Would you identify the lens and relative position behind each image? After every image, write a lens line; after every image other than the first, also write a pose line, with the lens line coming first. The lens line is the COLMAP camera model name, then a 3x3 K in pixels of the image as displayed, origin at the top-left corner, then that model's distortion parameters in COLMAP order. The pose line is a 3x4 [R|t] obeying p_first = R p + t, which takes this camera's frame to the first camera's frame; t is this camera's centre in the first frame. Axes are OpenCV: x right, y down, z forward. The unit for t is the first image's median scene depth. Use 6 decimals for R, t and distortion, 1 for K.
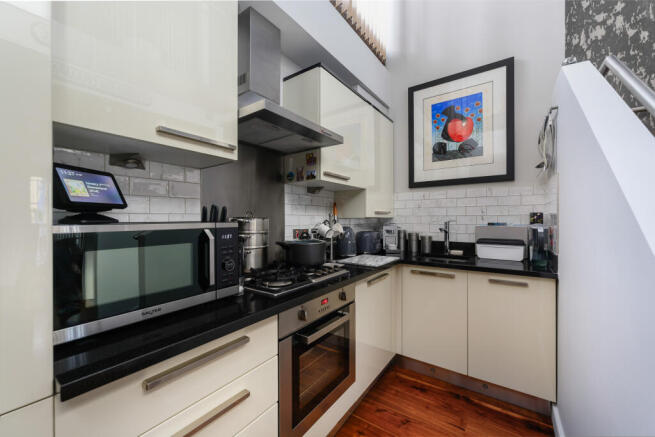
lens RADIAL K [[256.9, 0, 327.5], [0, 256.9, 218.5], [0, 0, 1]] dist [-0.000774, -0.000112]
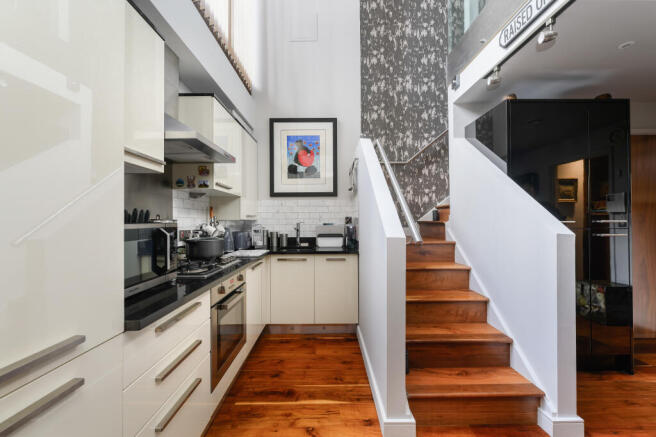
lens RADIAL K [[257.3, 0, 328.0], [0, 257.3, 218.5], [0, 0, 1]] dist [-0.000774, -0.000112]
pose [[0.813638, 0.003340, 0.581362, -0.253959], [0.002922, 0.999947, -0.009833, 0.003418], [-0.581364, 0.009699, 0.813586, -0.268544]]
